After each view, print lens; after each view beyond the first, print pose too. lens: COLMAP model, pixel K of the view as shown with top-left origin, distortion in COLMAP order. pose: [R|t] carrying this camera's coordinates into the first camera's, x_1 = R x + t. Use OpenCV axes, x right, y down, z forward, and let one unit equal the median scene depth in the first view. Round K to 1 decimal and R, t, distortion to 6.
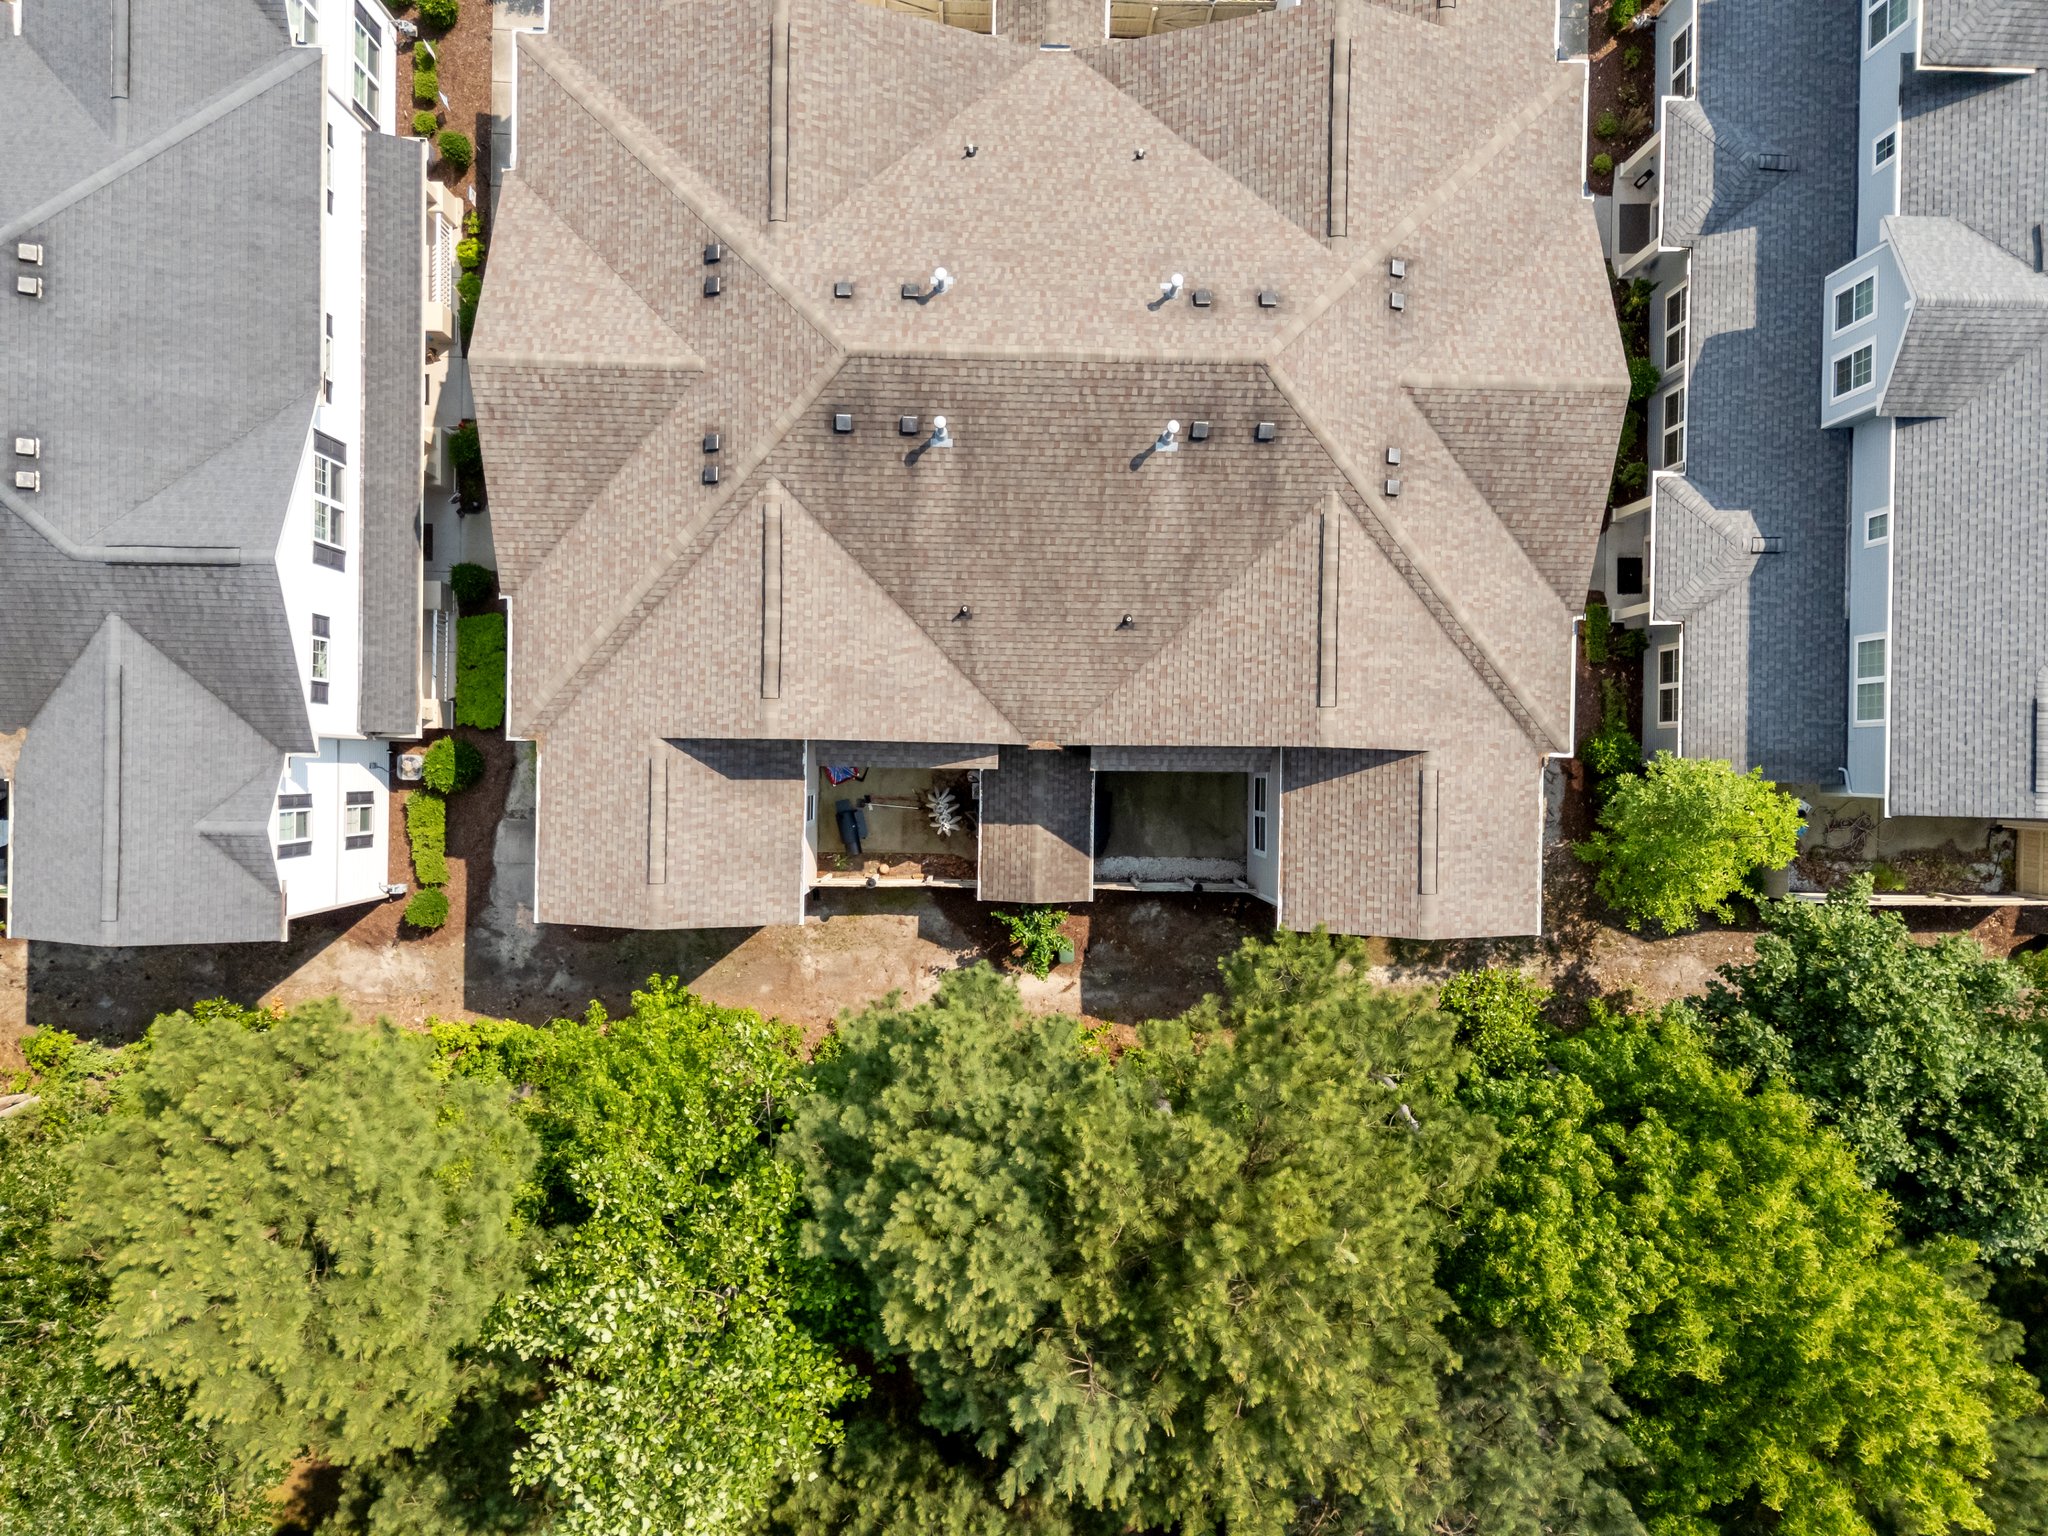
lens RADIAL K [[1507.0, 0, 1051.2], [0, 1507.0, 778.2], [0, 0, 1]] dist [0.102943, -0.090974]
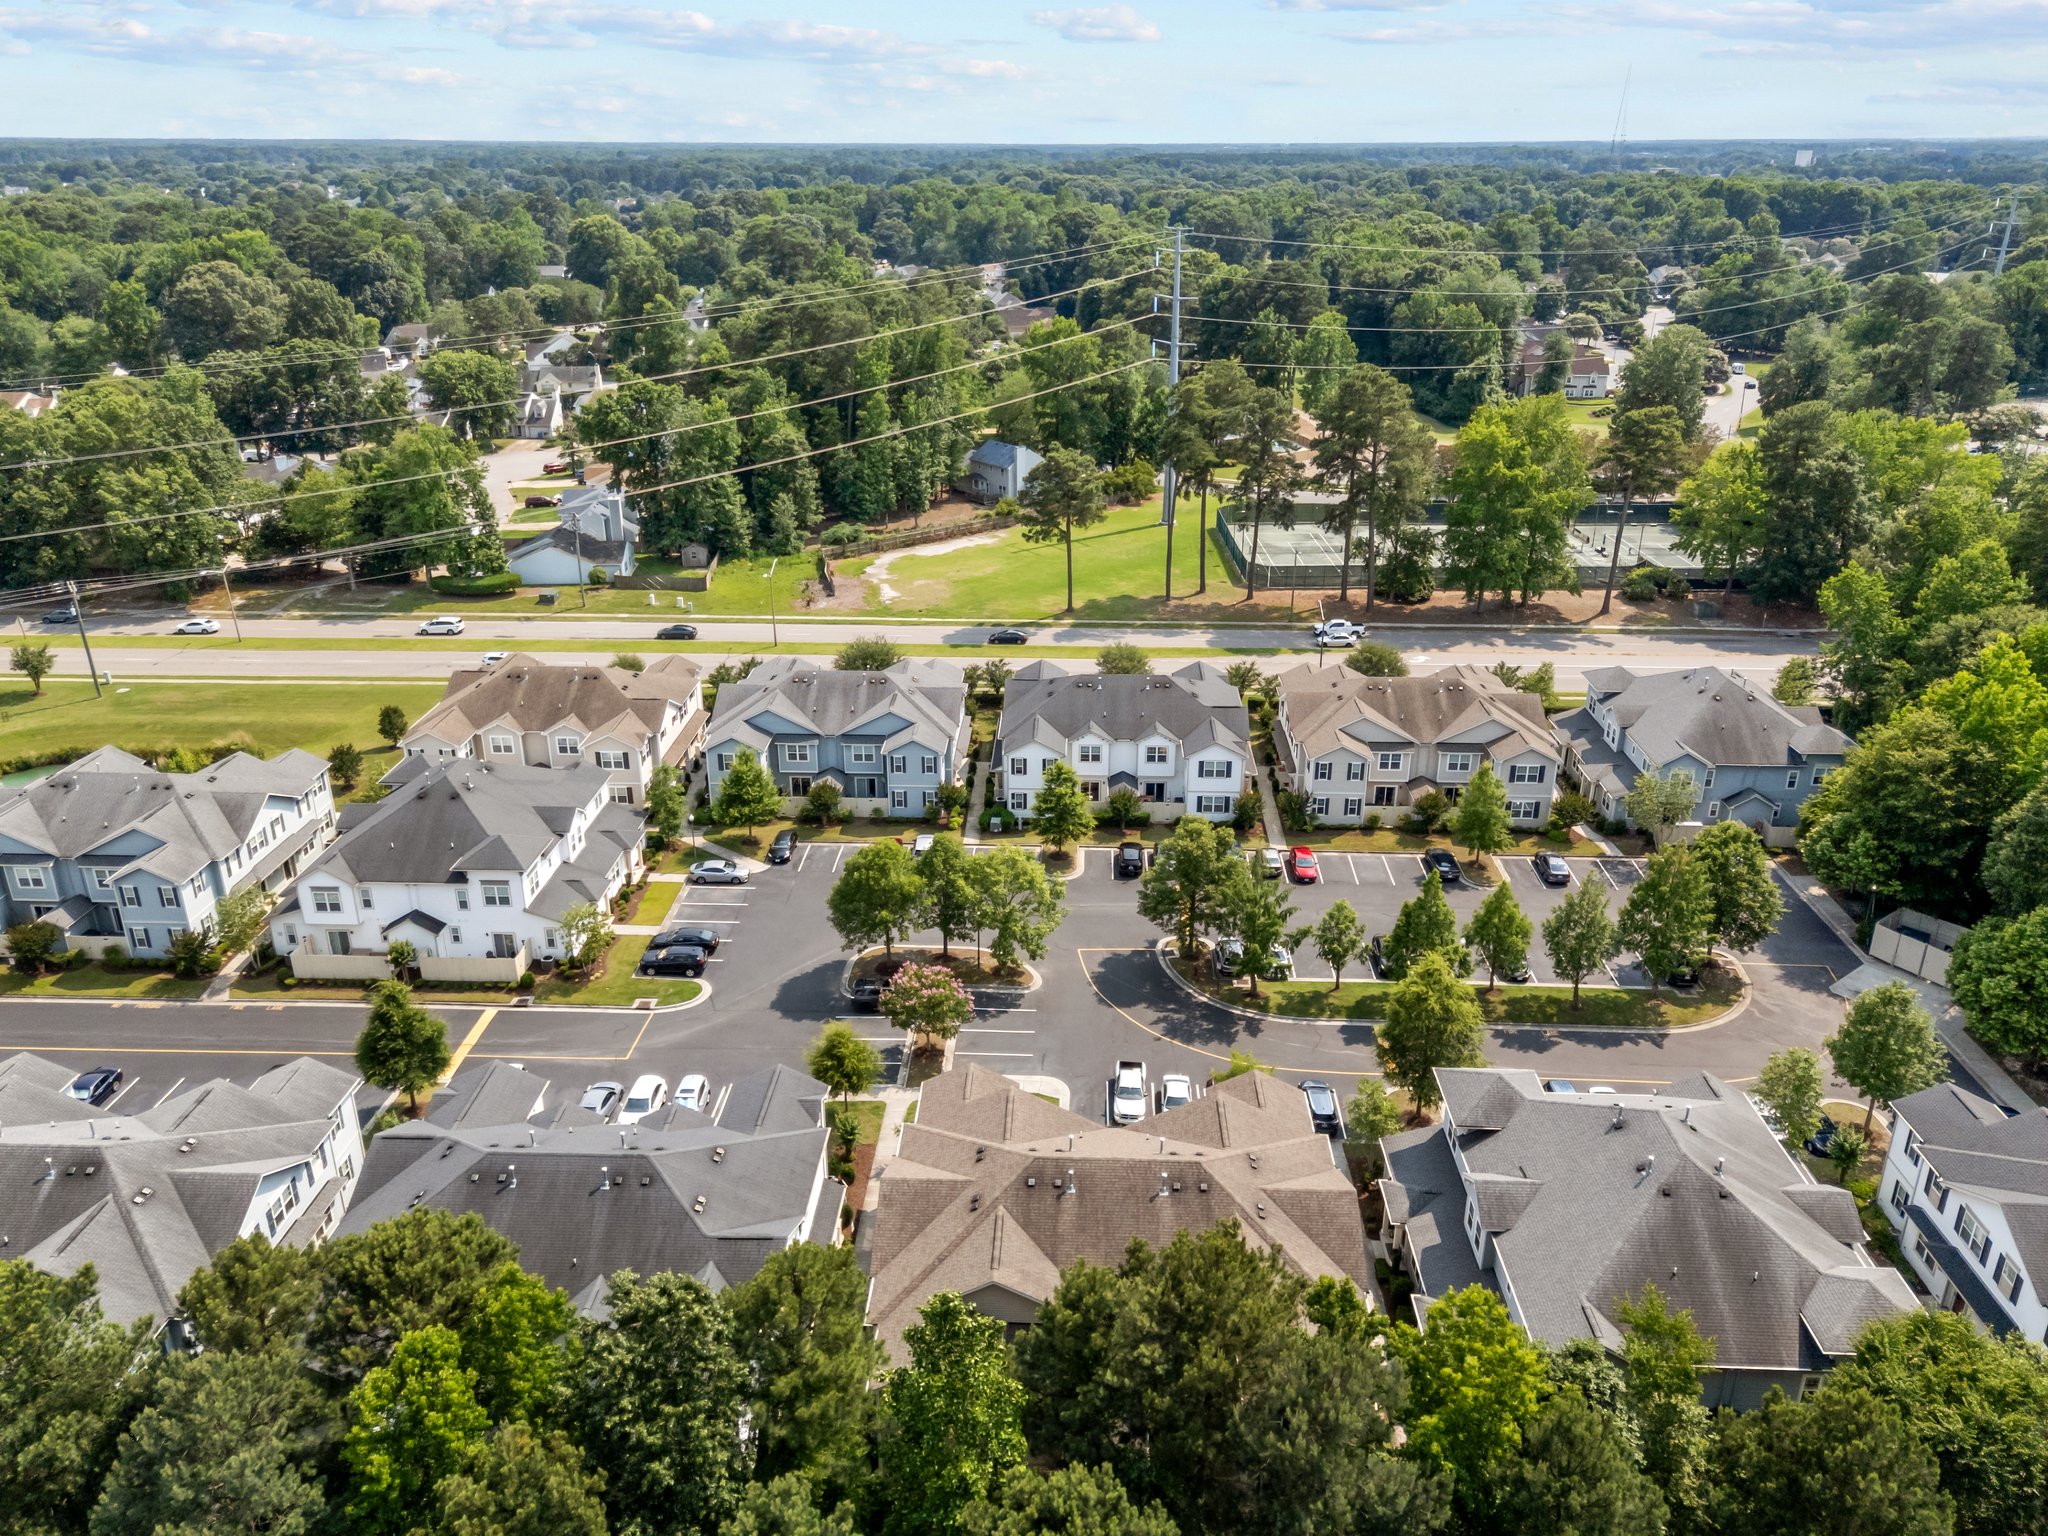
lens RADIAL K [[1551.0, 0, 1038.3], [0, 1551.0, 742.4], [0, 0, 1]] dist [0.125819, -0.155162]
pose [[0.999130, -0.031053, -0.027824, -0.030628], [-0.014619, 0.364046, -0.931266, 1.824743], [0.039047, 0.930863, 0.363275, -0.578289]]
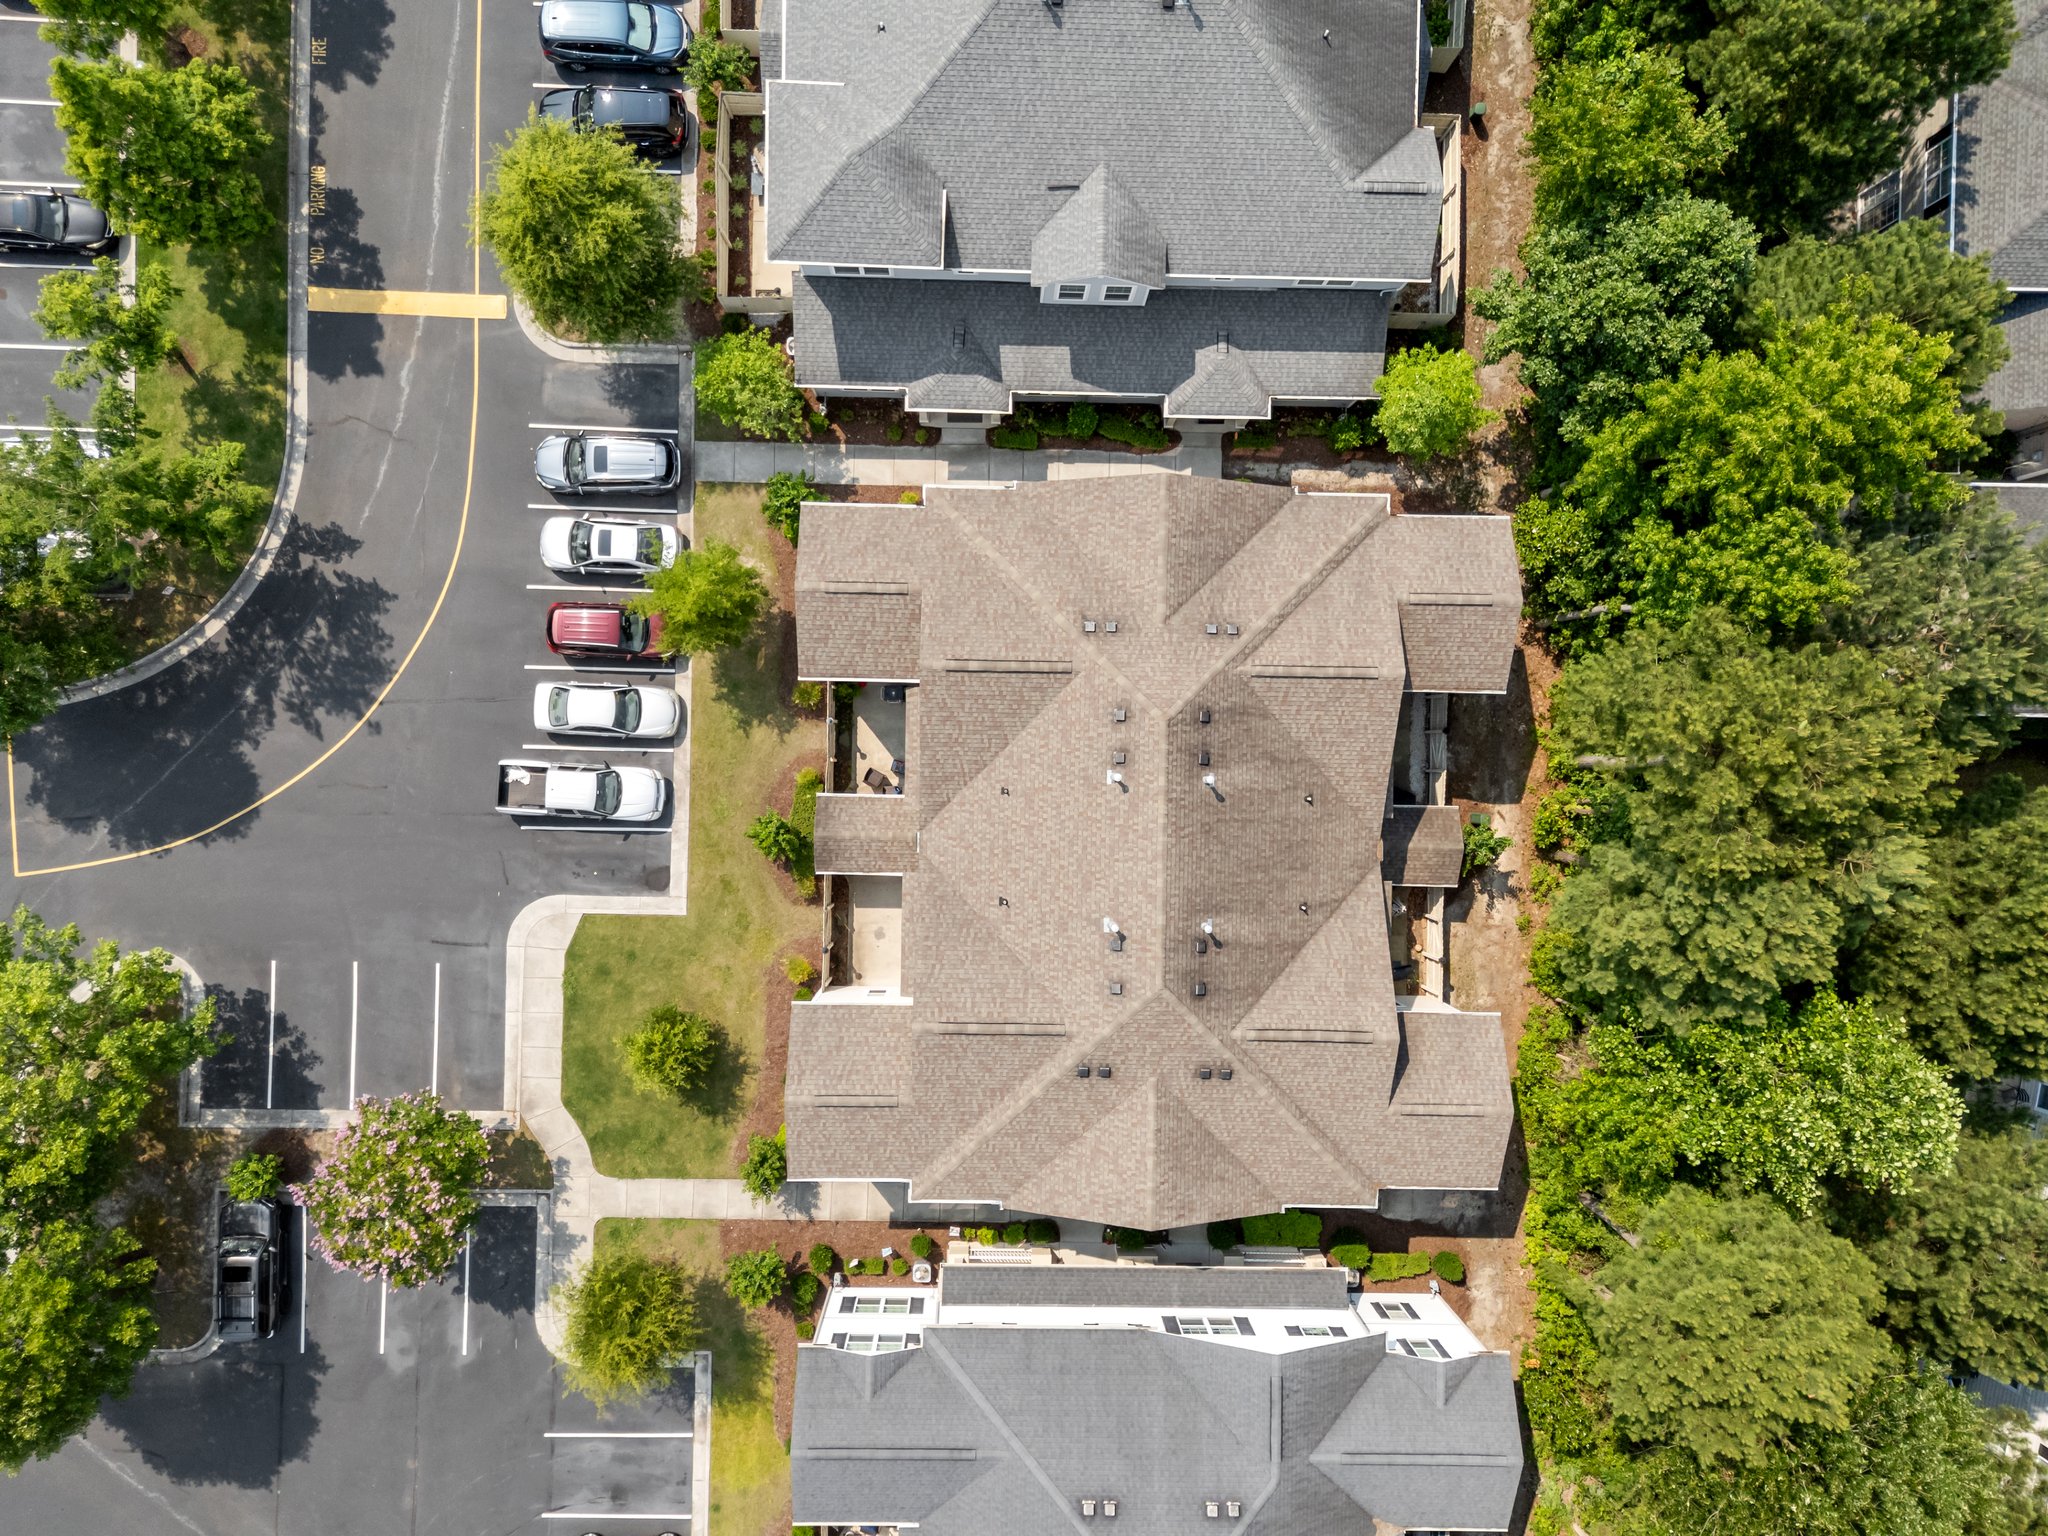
lens RADIAL K [[1551.0, 0, 1038.3], [0, 1551.0, 742.4], [0, 0, 1]] dist [0.125819, -0.155162]
pose [[0.002439, -0.999416, -0.034095, 0.165074], [0.999482, 0.001342, 0.032159, -0.439257], [-0.032095, -0.034156, 0.998901, -0.560241]]
